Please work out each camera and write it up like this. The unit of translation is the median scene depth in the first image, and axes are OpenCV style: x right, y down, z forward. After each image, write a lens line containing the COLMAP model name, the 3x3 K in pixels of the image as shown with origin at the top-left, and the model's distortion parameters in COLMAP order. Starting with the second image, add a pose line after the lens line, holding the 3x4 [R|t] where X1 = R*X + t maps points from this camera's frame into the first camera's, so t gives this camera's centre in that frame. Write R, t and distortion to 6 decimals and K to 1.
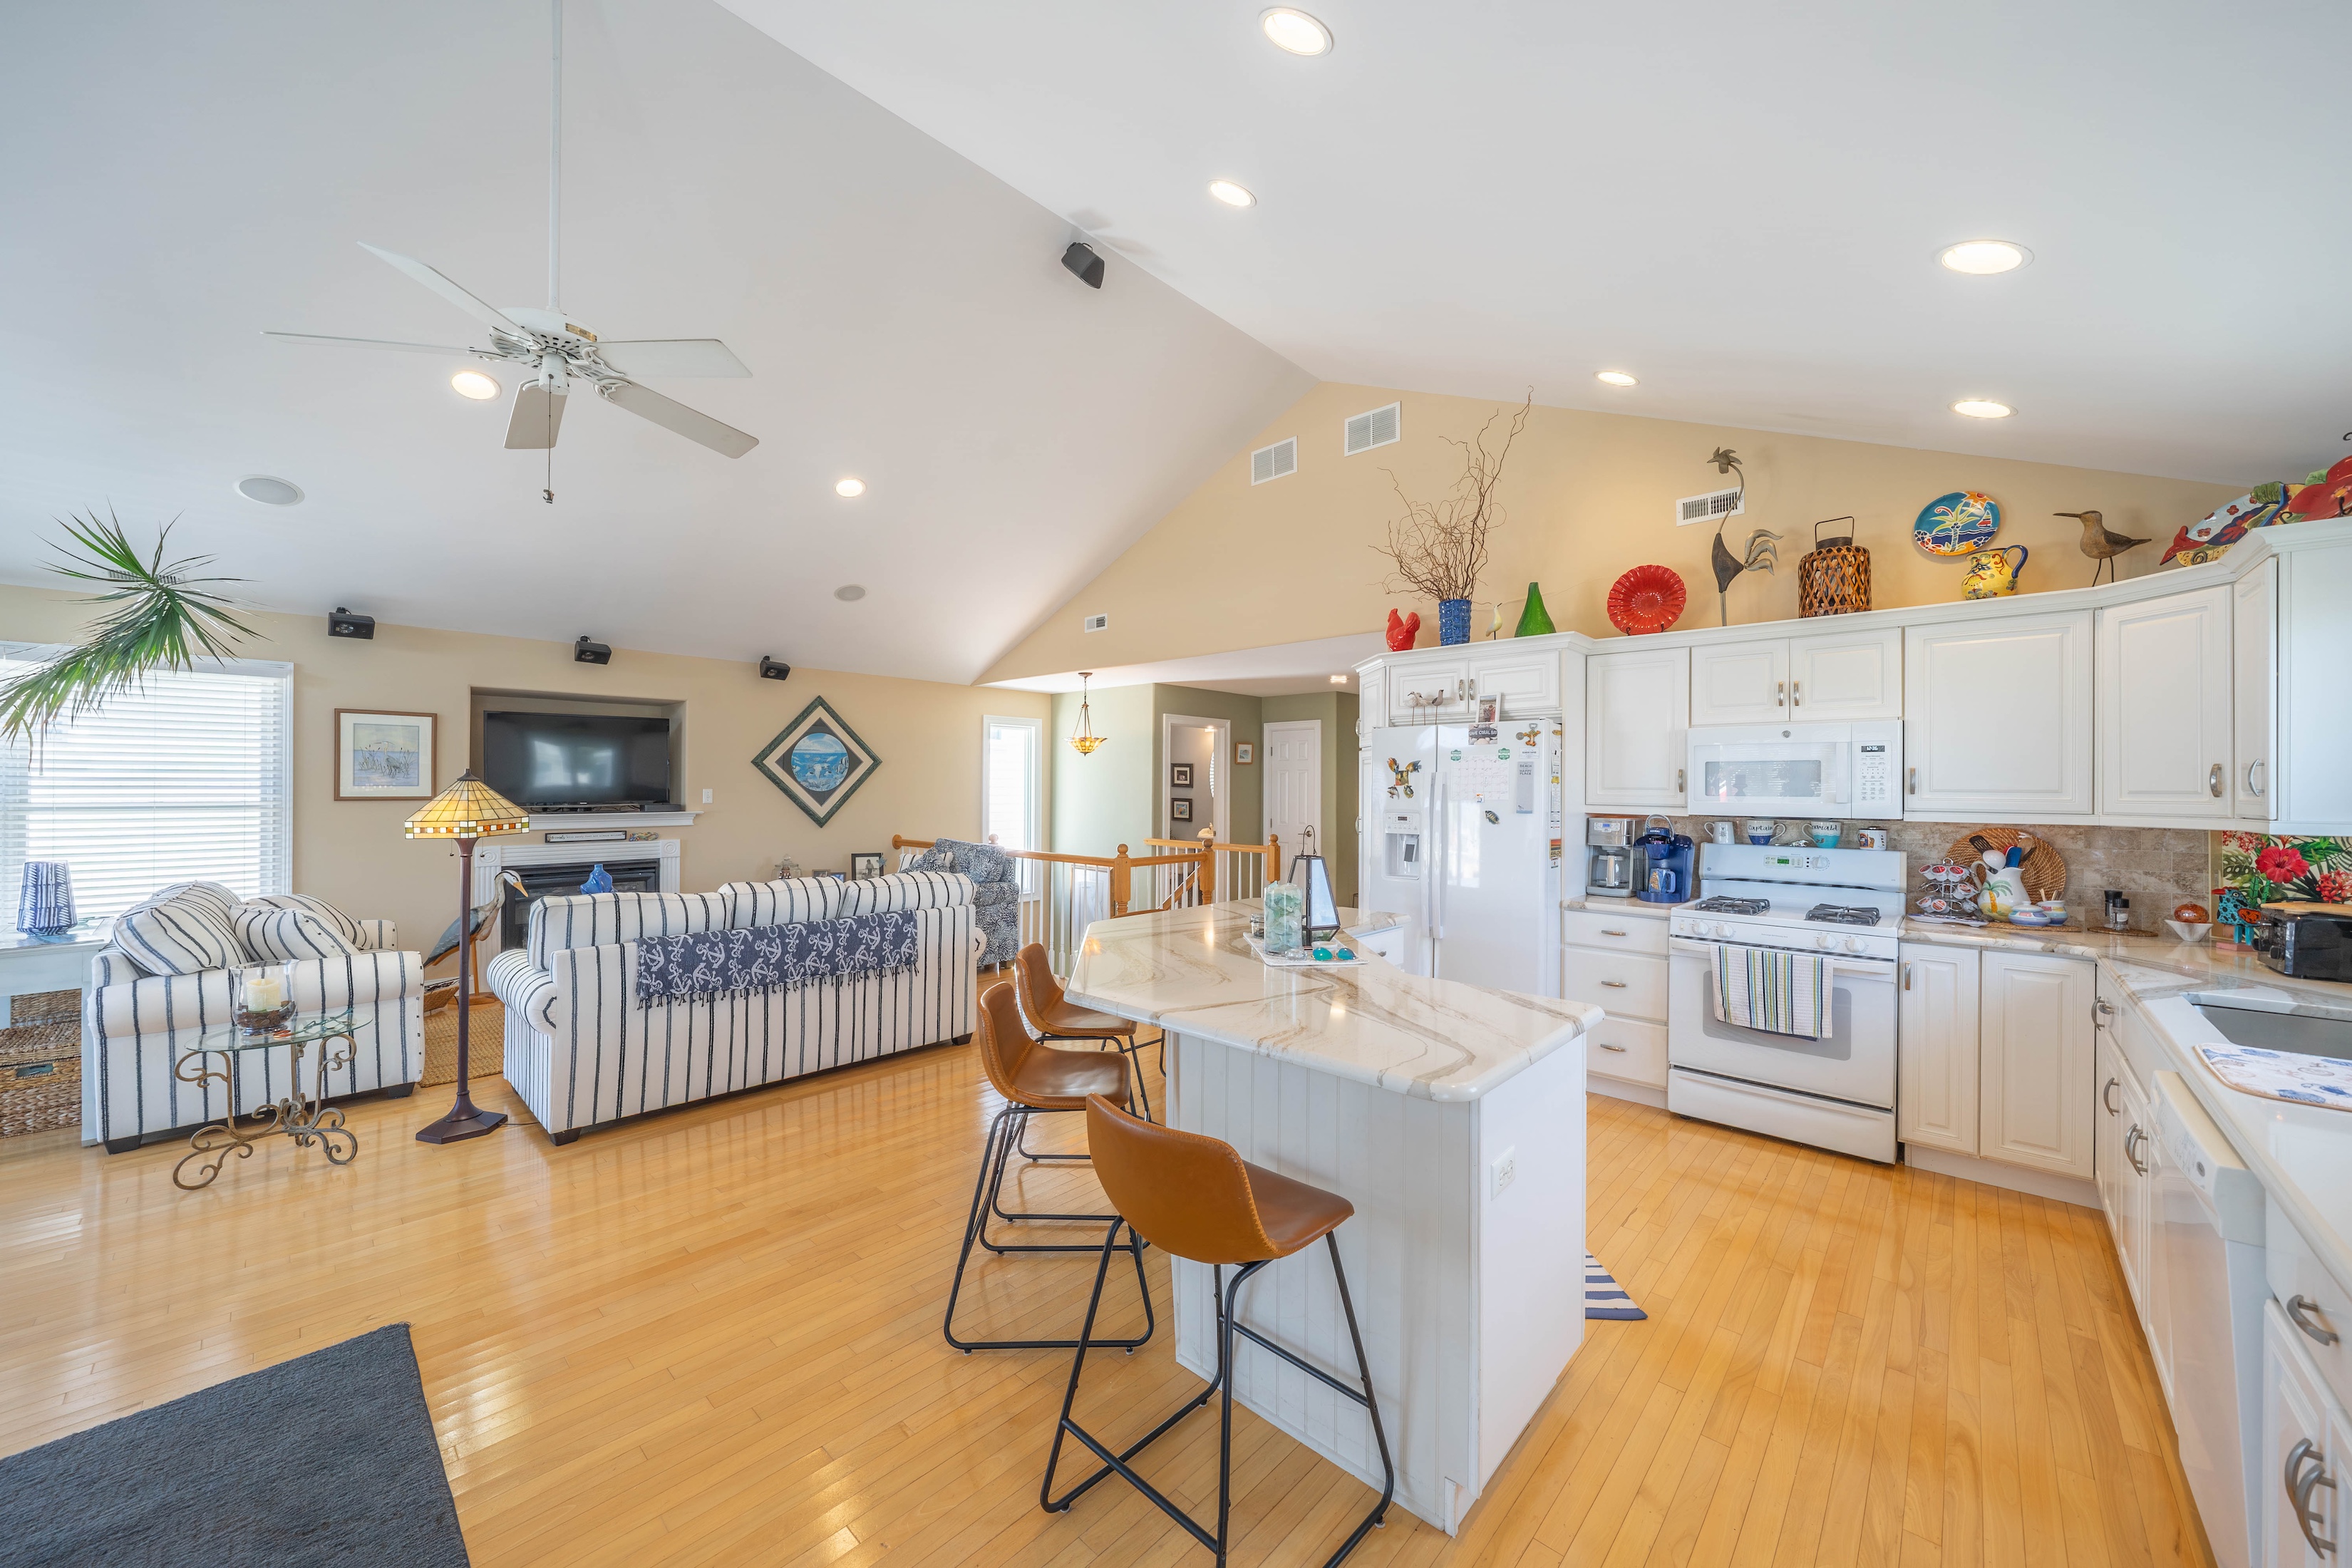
lens RADIAL K [[869.9, 0, 1178.7], [0, 869.9, 781.2], [0, 0, 1]] dist [-0.002831, -0.000087]
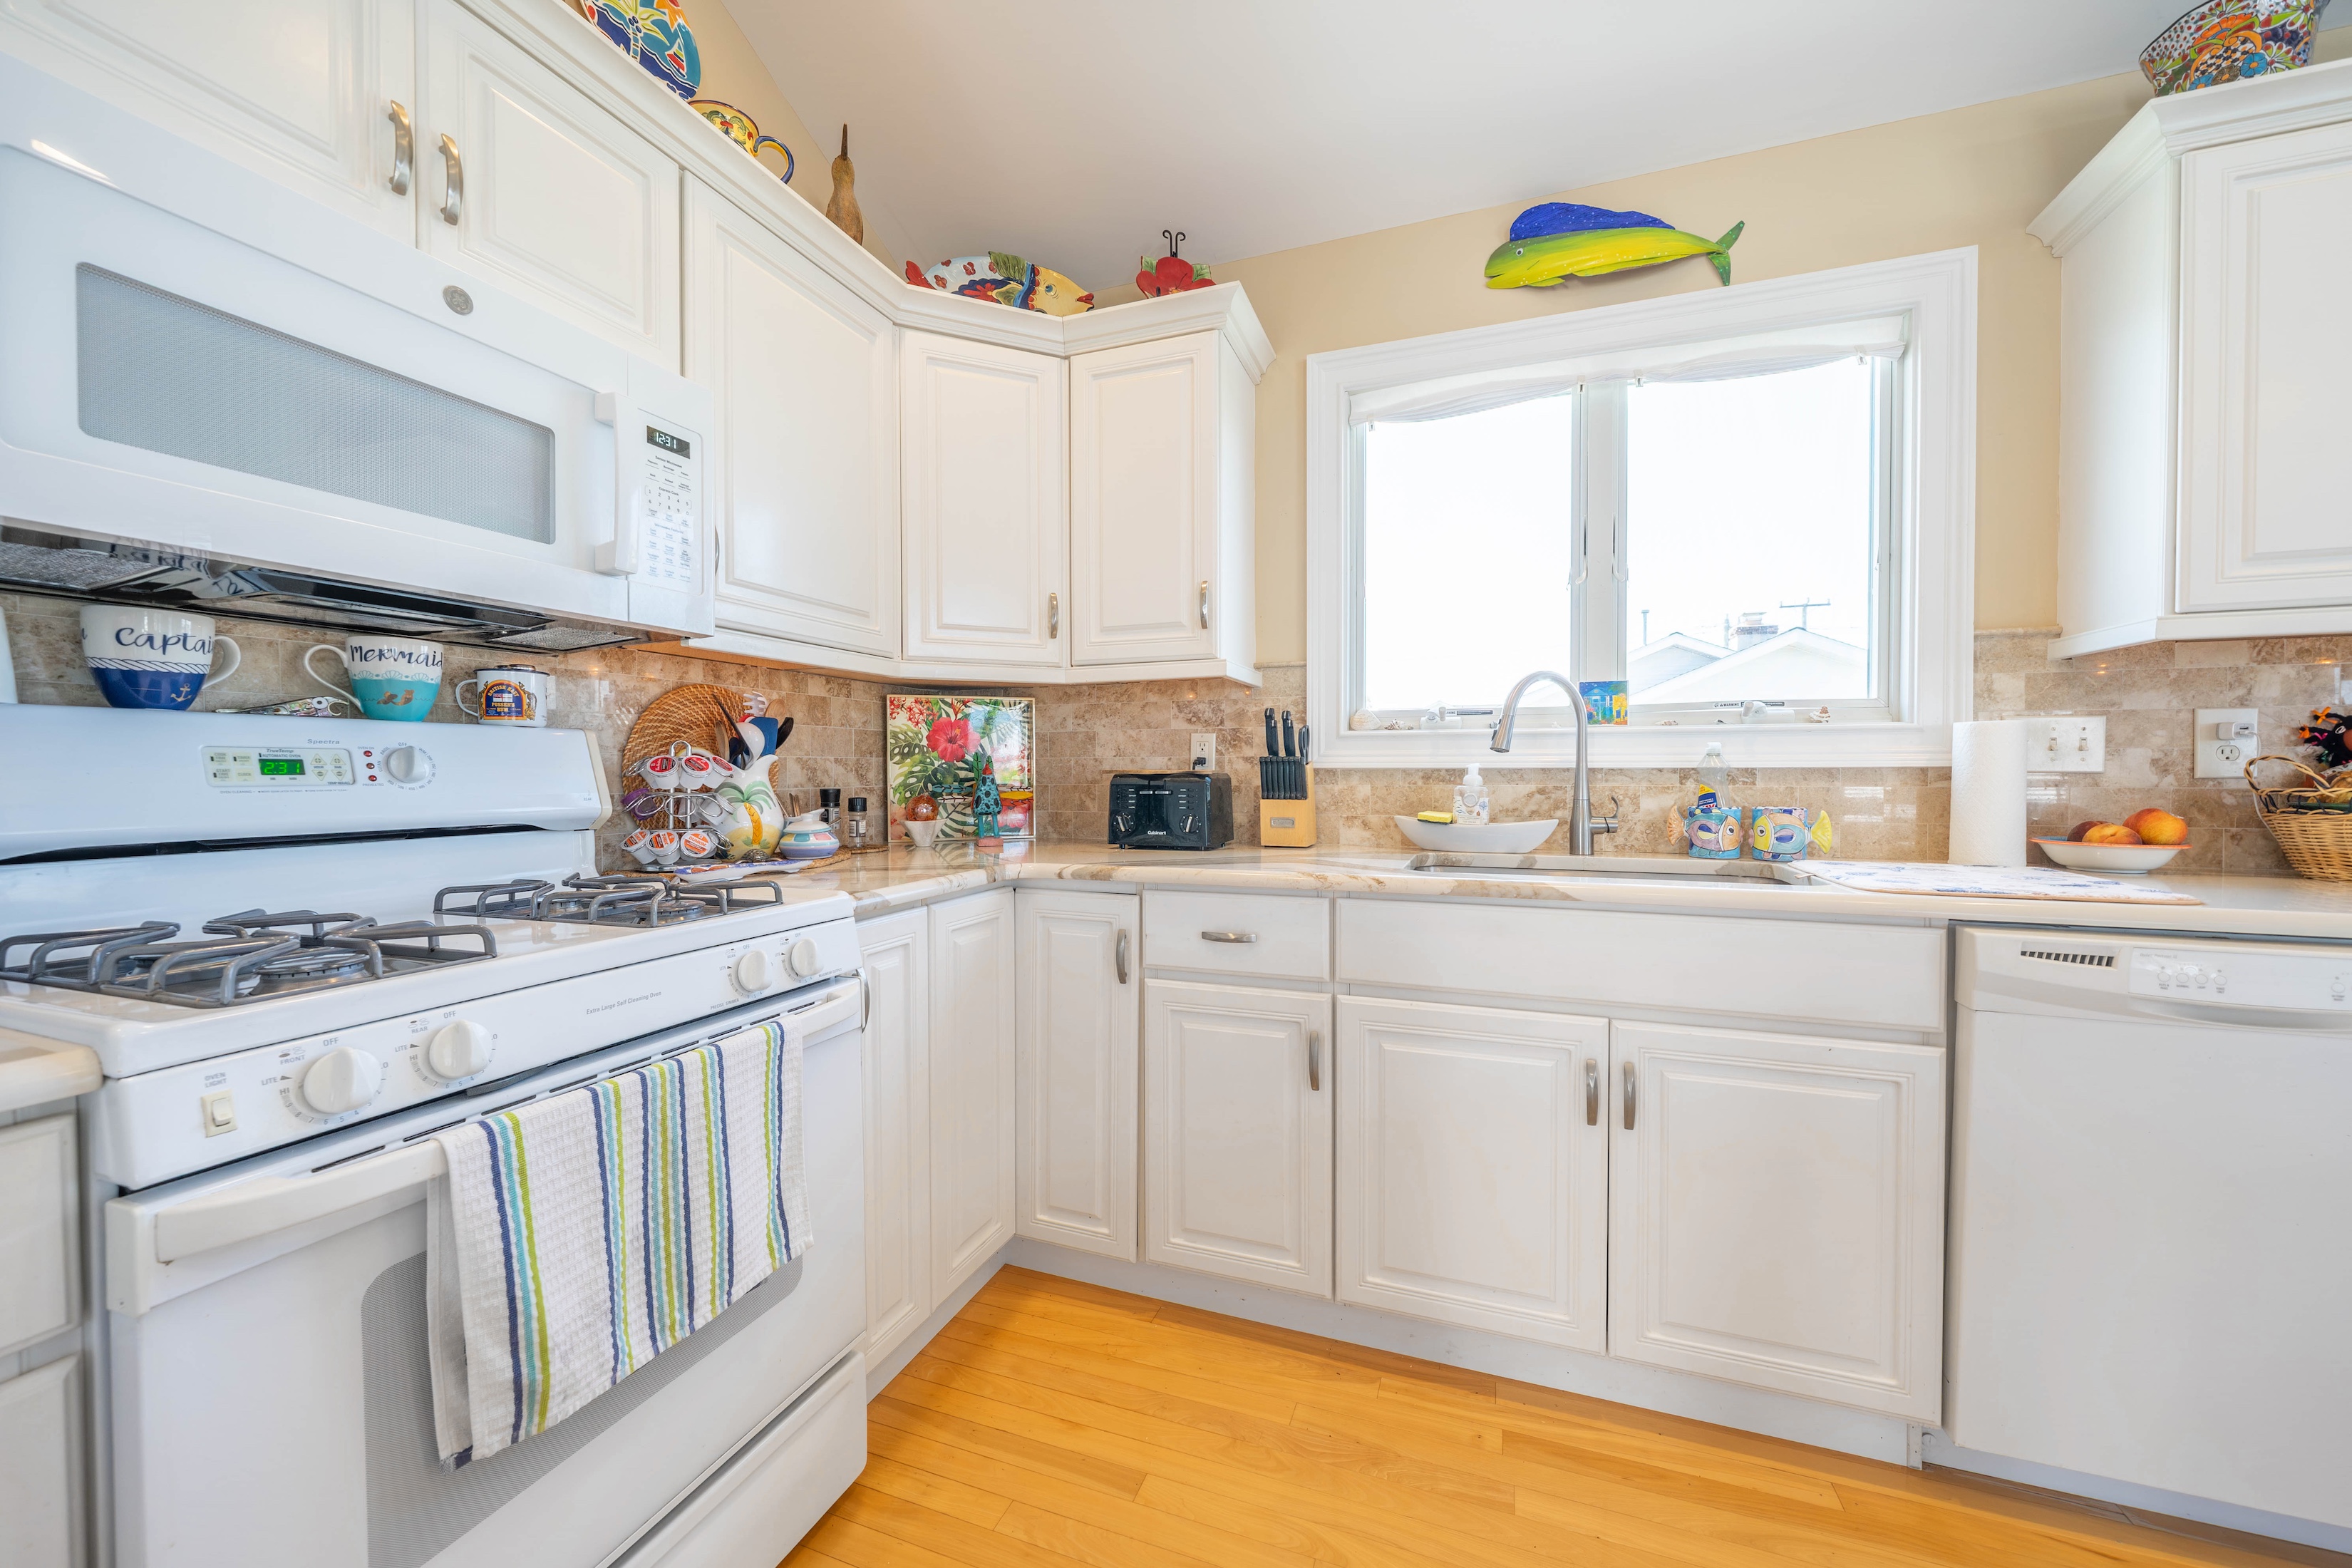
lens RADIAL K [[869.9, 0, 1175.3], [0, 869.9, 783.5], [0, 0, 1]] dist [-0.002831, -0.000087]
pose [[-0.376980, -0.019053, 0.926025, 0.326337], [-0.004012, 0.999813, 0.018938, 0.091283], [-0.926213, 0.003424, -0.376986, 0.838081]]
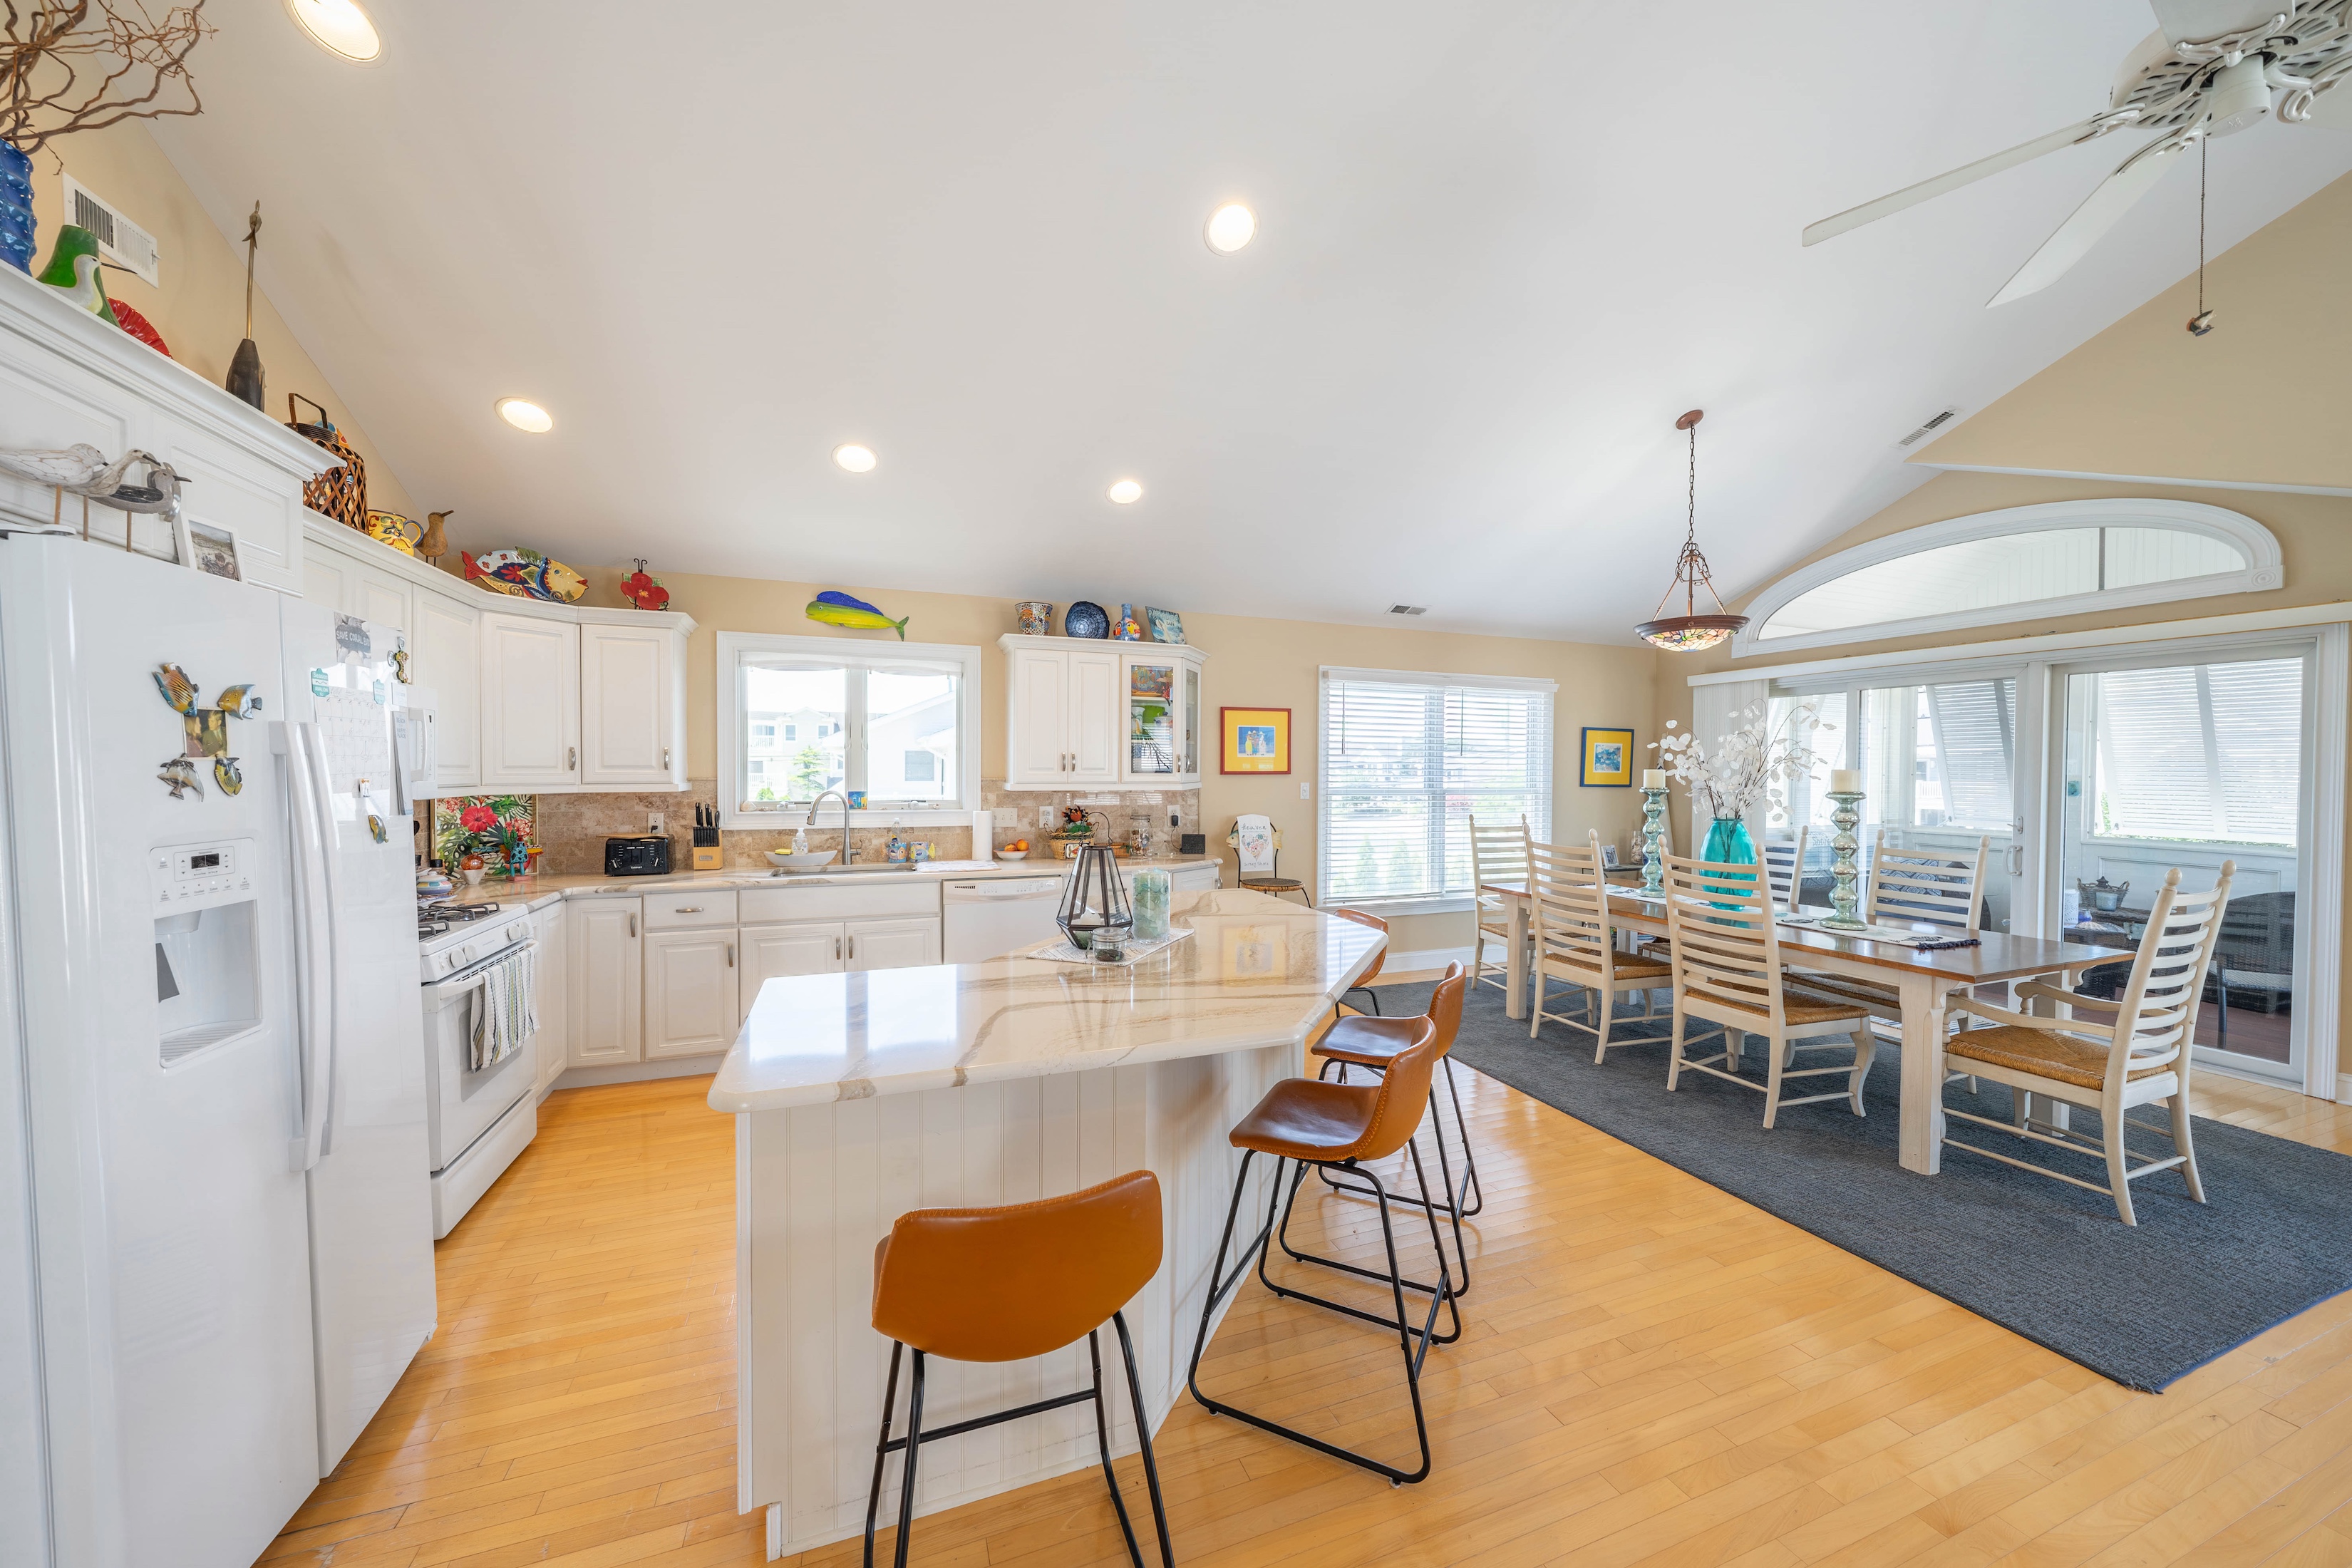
lens RADIAL K [[813.3, 0, 1168.7], [0, 813.3, 784.1], [0, 0, 1]] dist [-0.000238, 0.000062]
pose [[-0.891271, -0.017530, 0.453132, -0.212274], [-0.012463, 0.999822, 0.014166, 0.007146], [-0.453300, 0.006978, -0.891331, 1.241536]]
